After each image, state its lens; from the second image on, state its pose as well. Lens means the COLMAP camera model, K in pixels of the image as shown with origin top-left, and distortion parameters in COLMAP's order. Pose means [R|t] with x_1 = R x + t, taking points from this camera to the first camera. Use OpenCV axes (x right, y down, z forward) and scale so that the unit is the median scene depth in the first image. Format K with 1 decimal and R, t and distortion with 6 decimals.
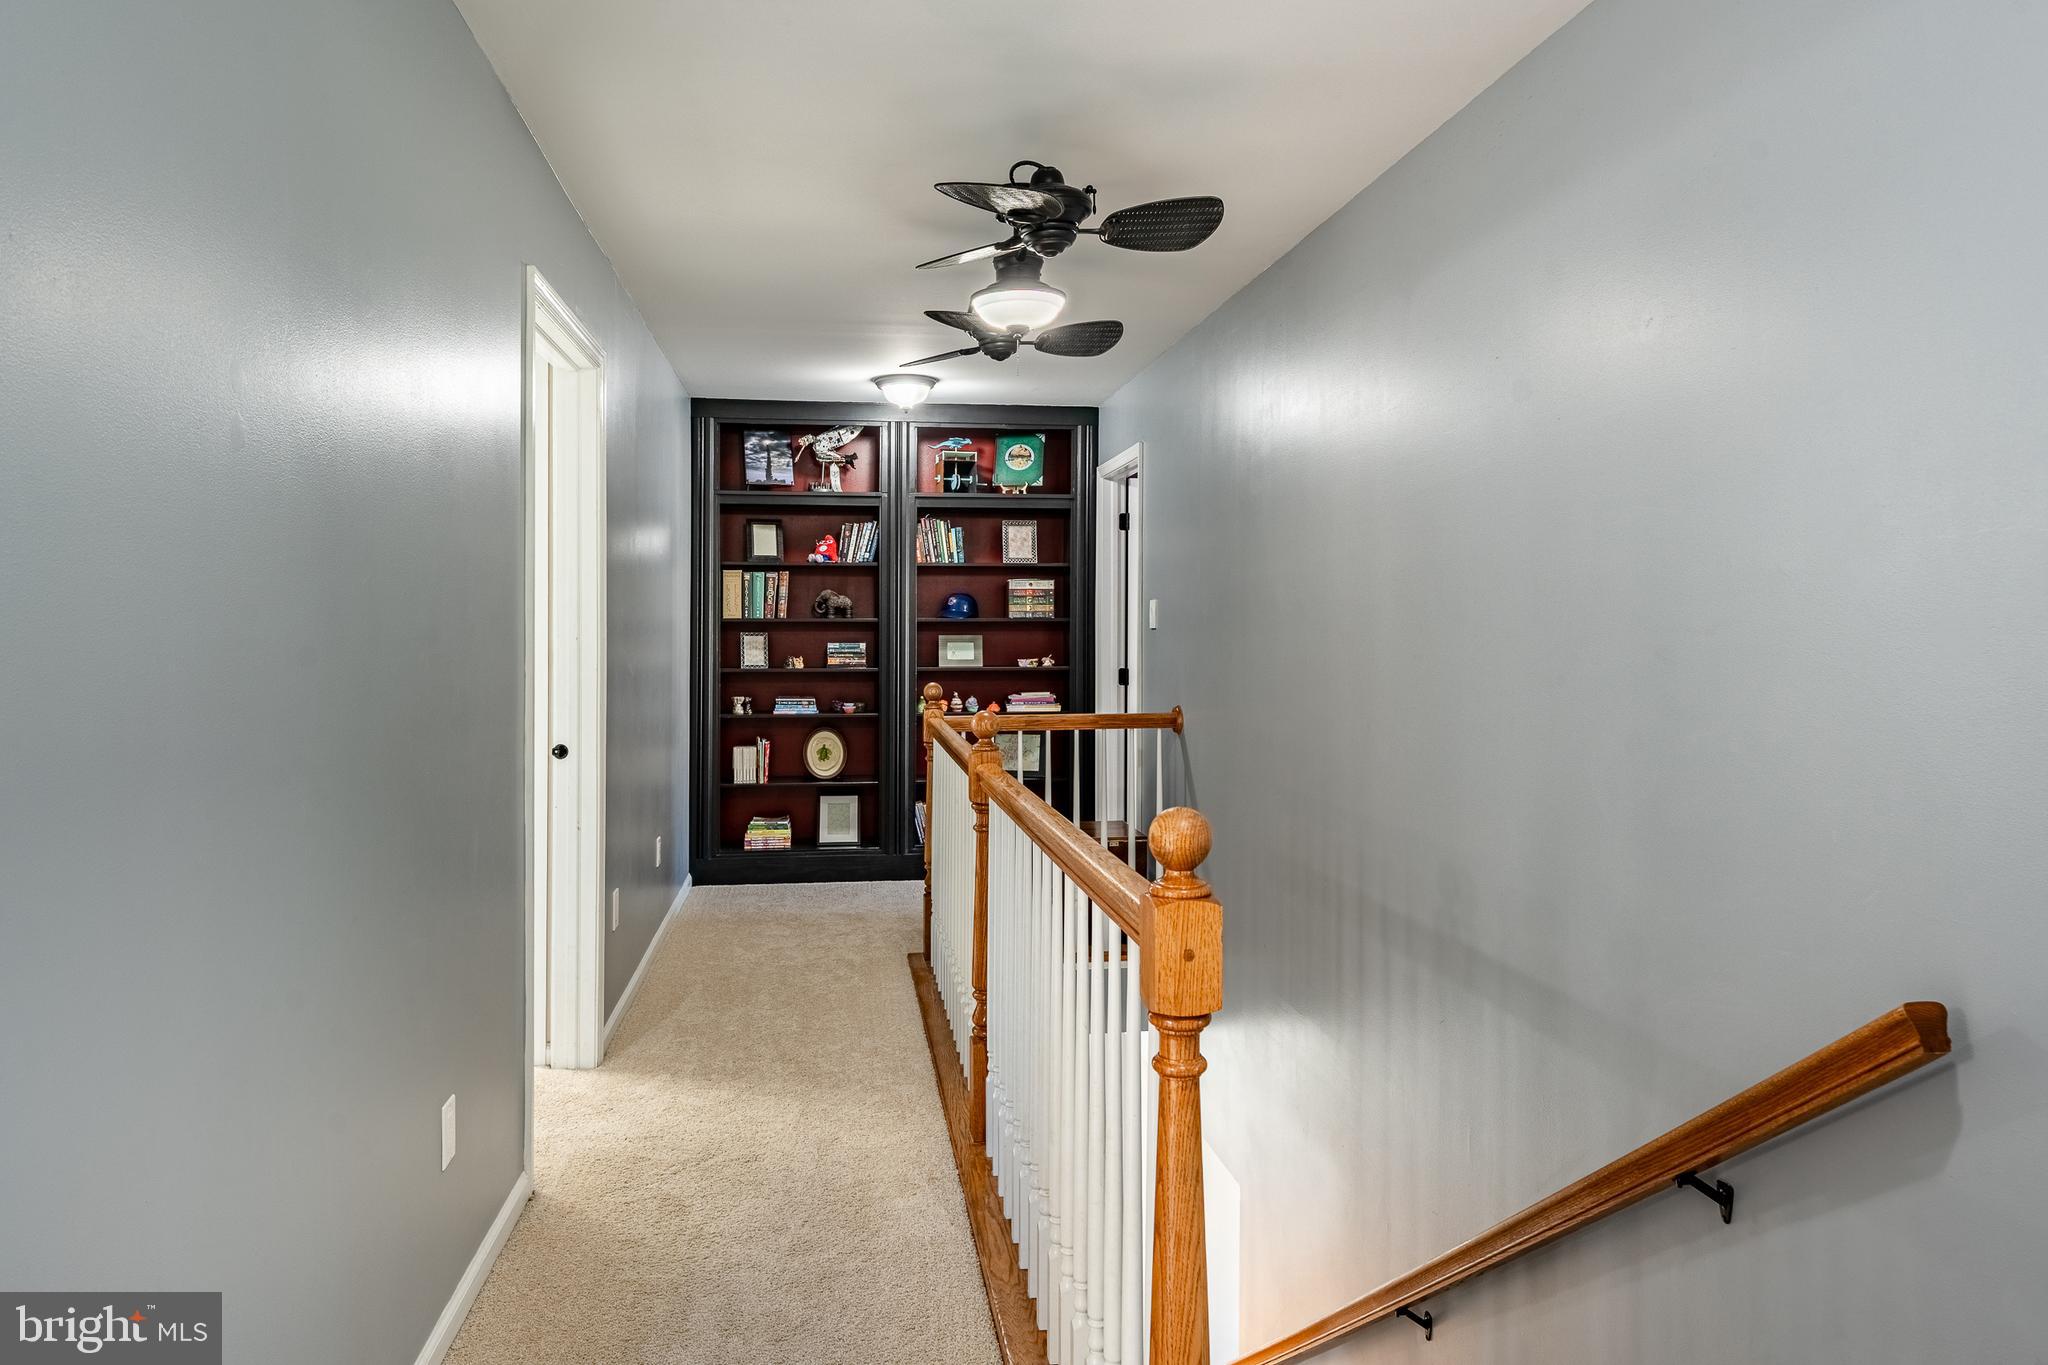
lens RADIAL K [[1271.9, 0, 1019.2], [0, 1271.9, 622.8], [0, 0, 1]] dist [-0.000823, -0.000074]
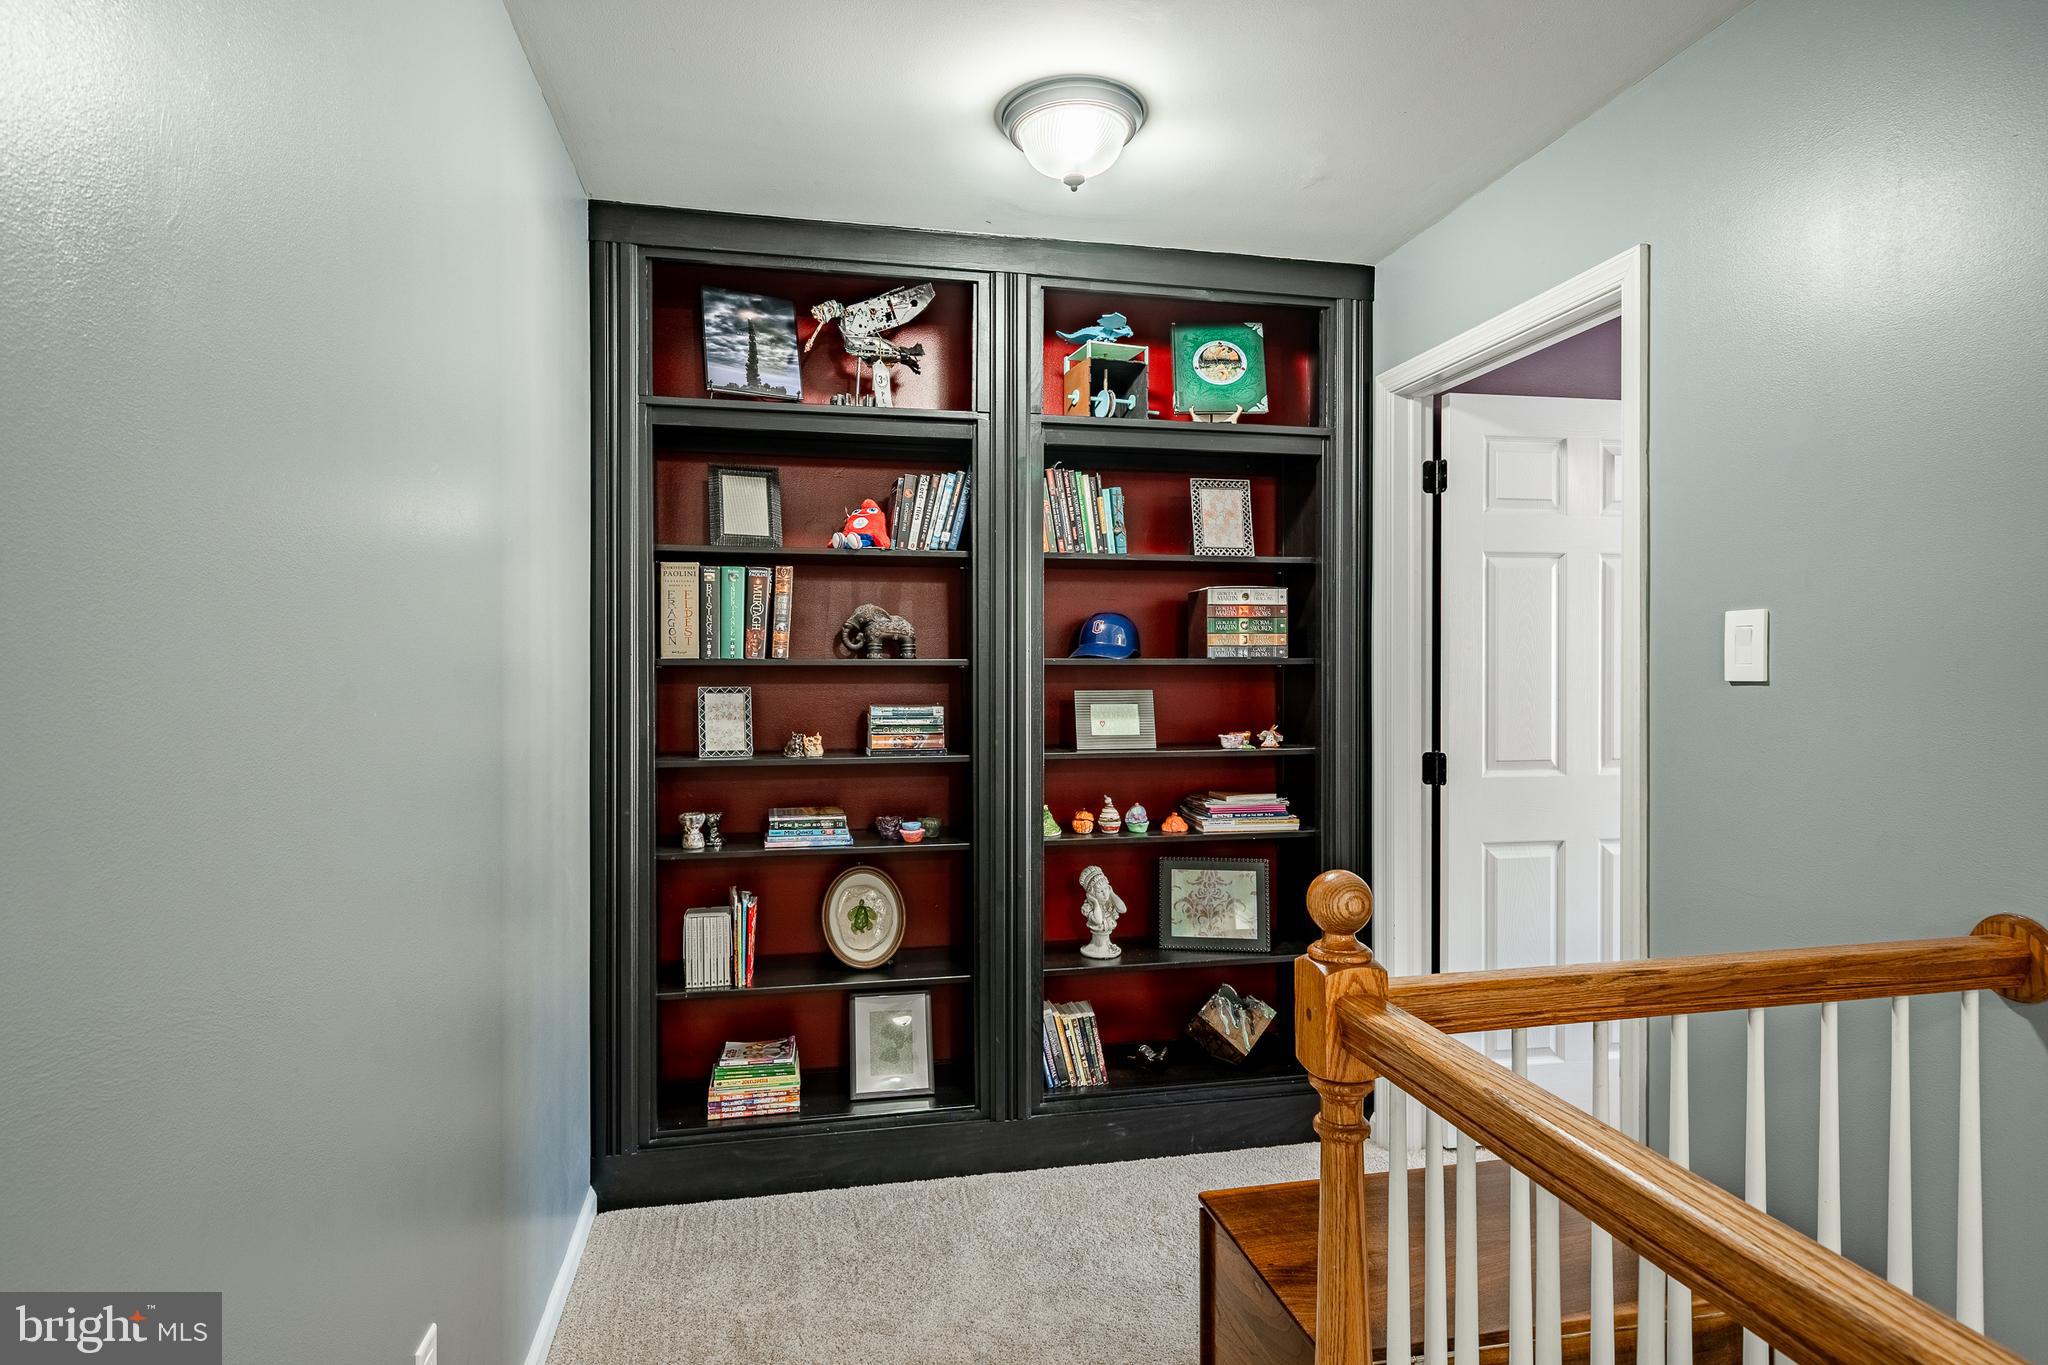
lens RADIAL K [[1069.9, 0, 1024.0], [0, 1069.9, 682.5], [0, 0, 1]] dist [0.000575, 0.000293]
pose [[0.997851, -0.000782, 0.065512, -0.116256], [-0.000464, 0.999819, 0.018999, -0.002178], [-0.065515, -0.018989, 0.997671, 0.561584]]
